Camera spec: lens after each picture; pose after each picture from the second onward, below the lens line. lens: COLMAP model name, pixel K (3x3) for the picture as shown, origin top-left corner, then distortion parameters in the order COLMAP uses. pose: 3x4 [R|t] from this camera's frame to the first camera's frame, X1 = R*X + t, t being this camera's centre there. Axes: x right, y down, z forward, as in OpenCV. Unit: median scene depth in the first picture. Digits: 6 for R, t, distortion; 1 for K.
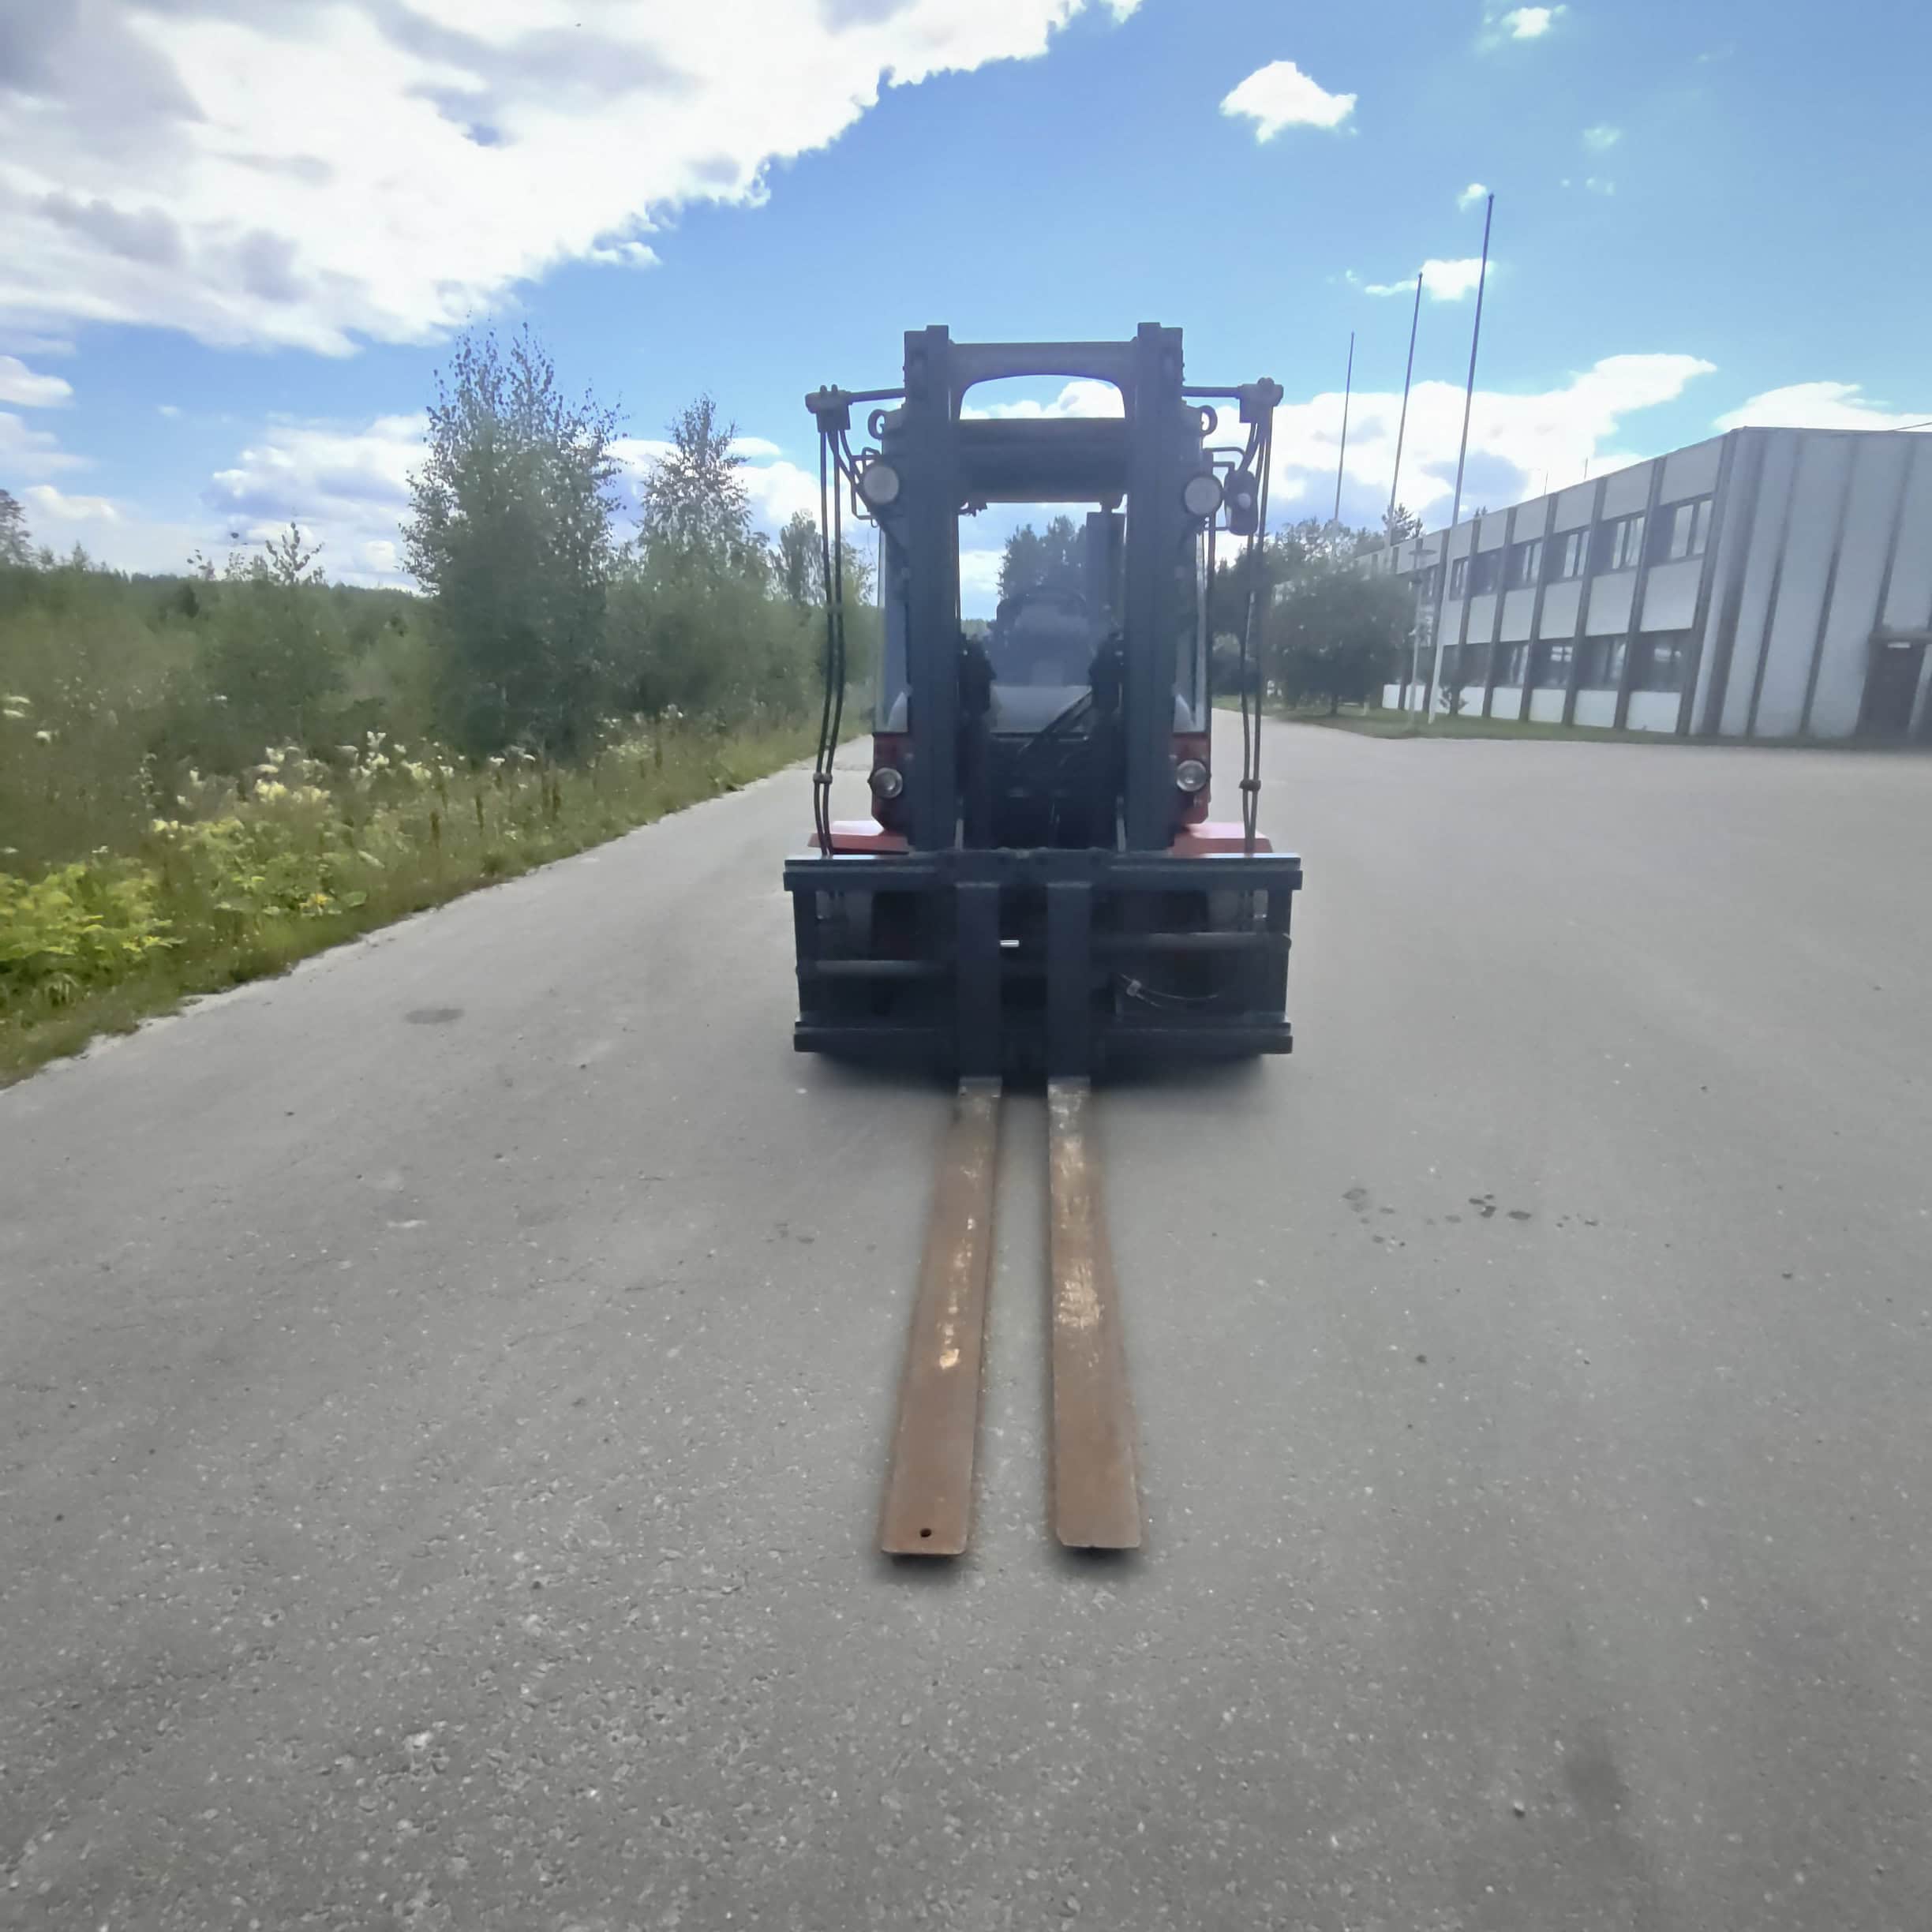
lens RADIAL K [[1195.1, 0, 966.0], [0, 1195.1, 966.0], [0, 0, 1]] dist [0.020740, -0.017180]
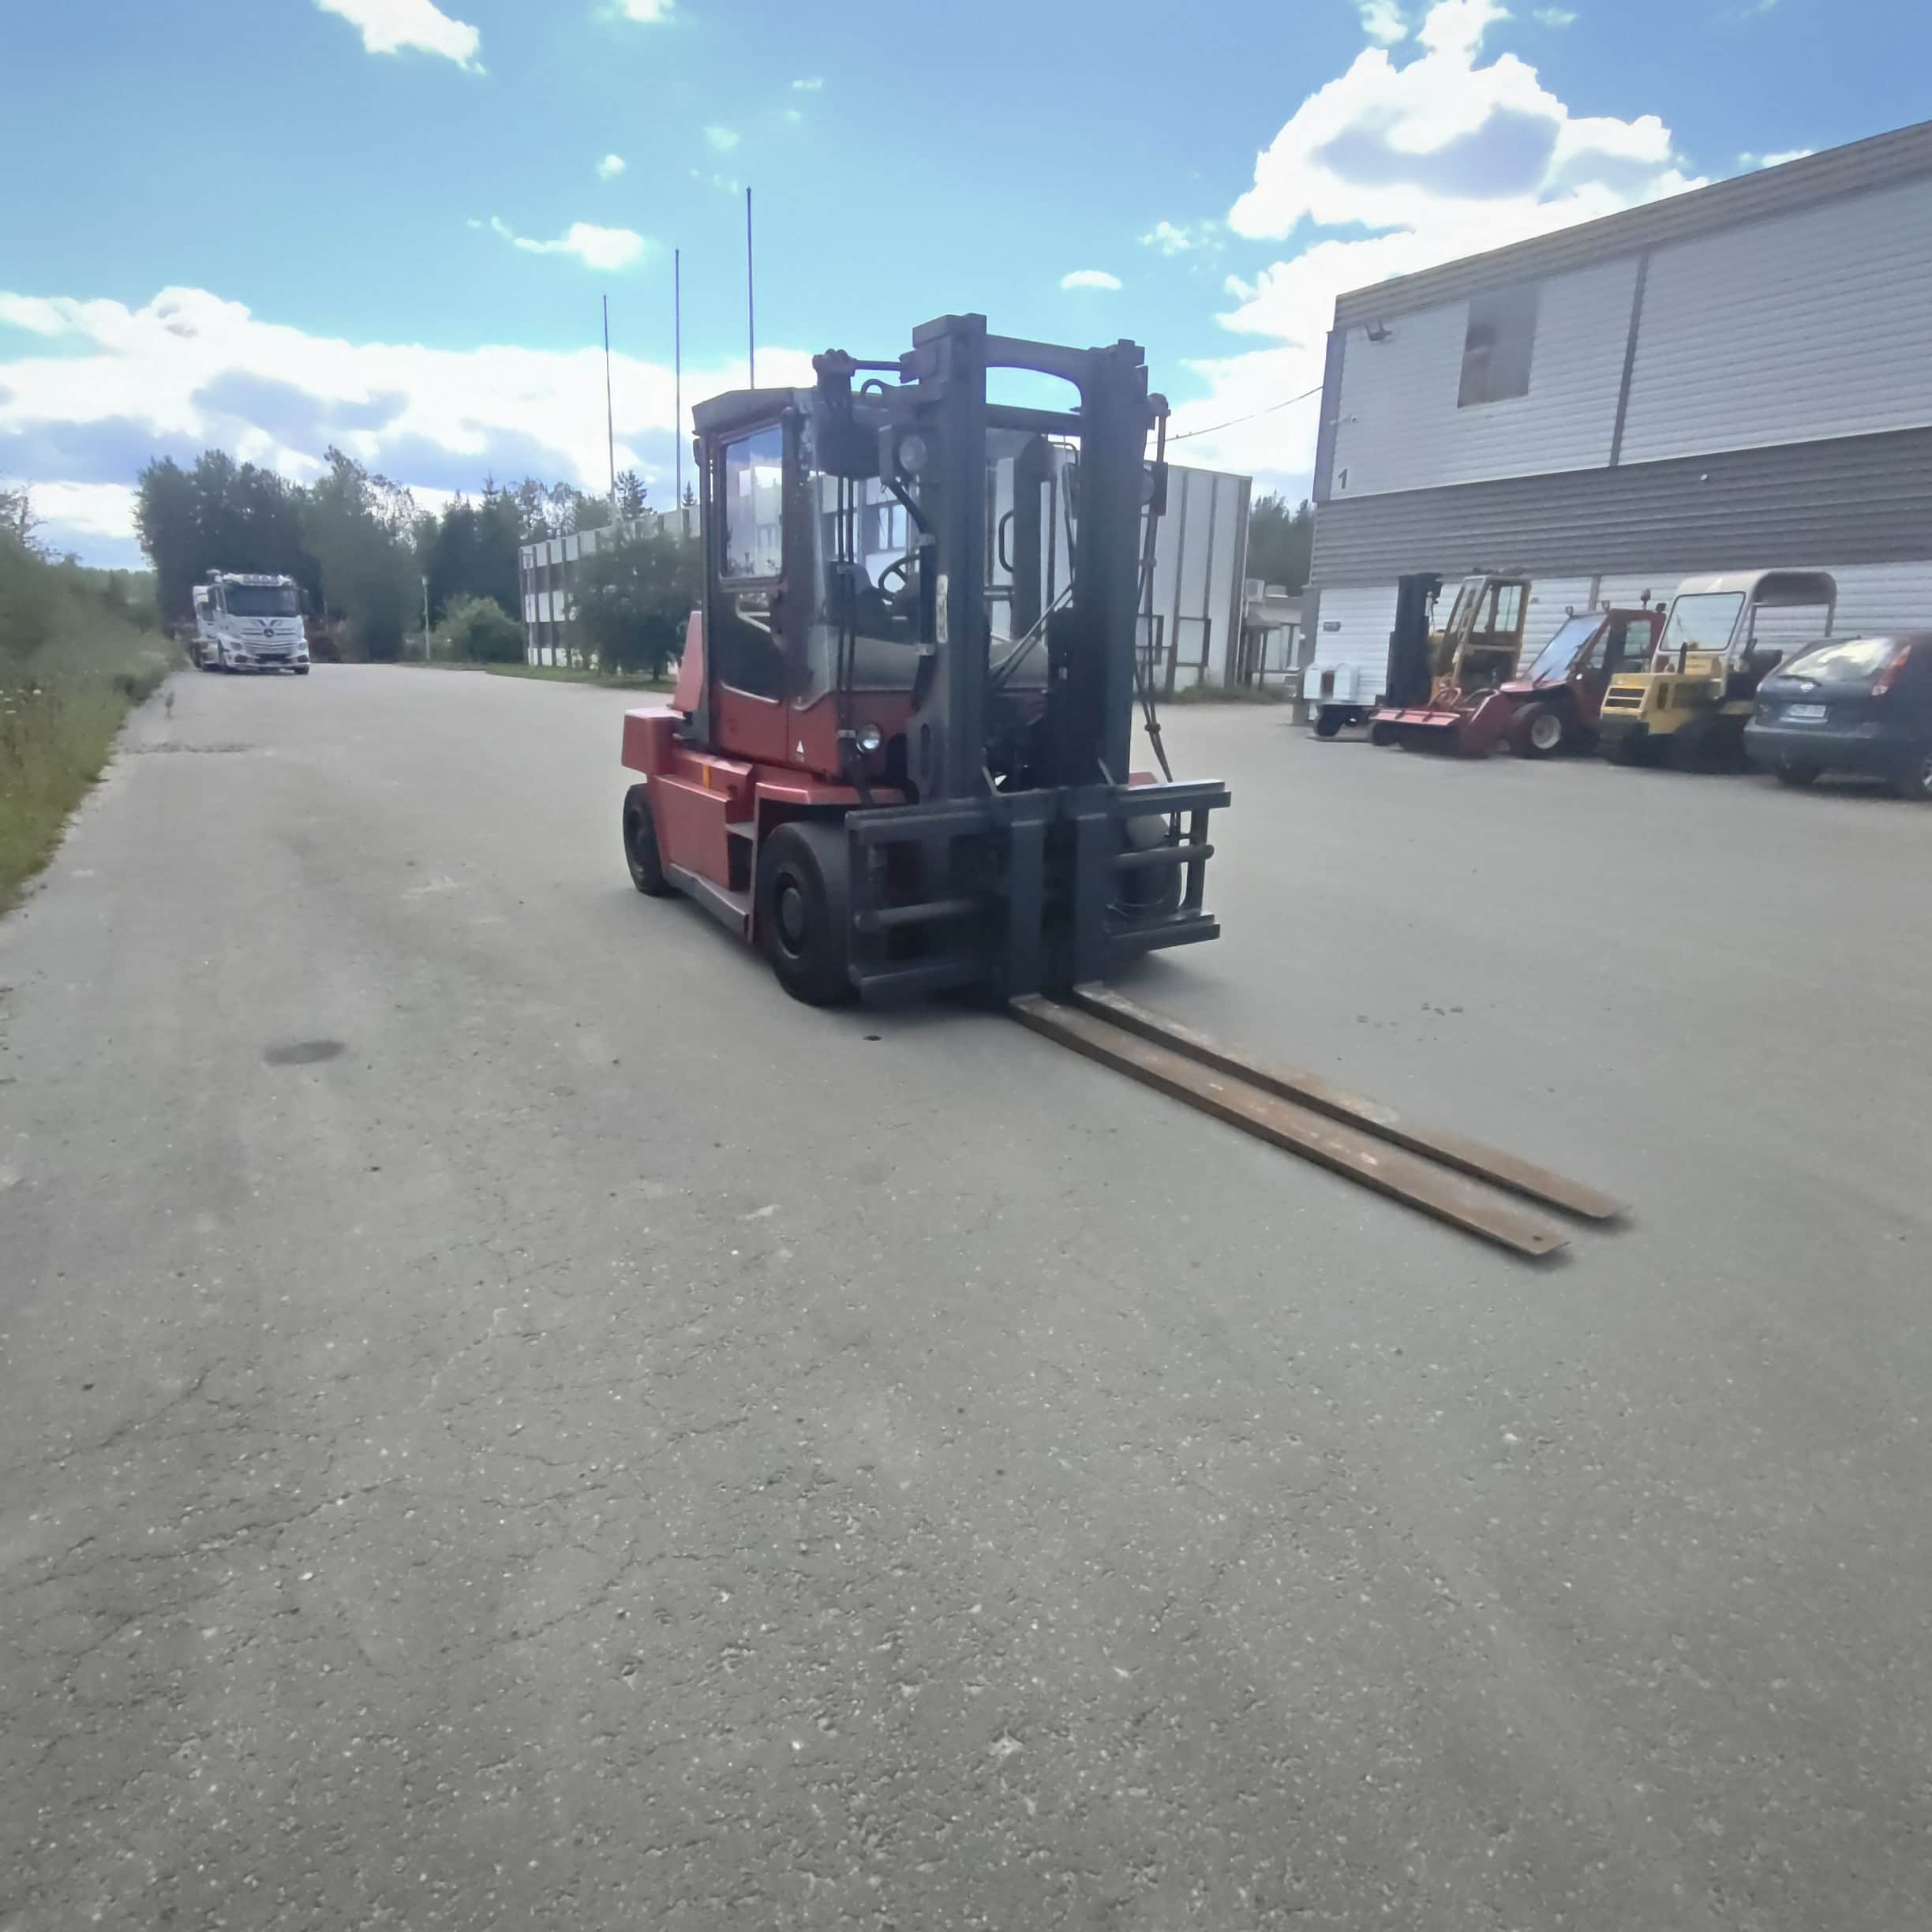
lens RADIAL K [[1203.3, 0, 982.0], [0, 1203.3, 963.0], [0, 0, 1]] dist [0.004822, 0.000095]
pose [[0.816822, -0.143769, 0.558688, -0.660946], [0.131174, 0.989367, 0.062817, -0.013778], [-0.561779, 0.021975, 0.826996, 0.088234]]
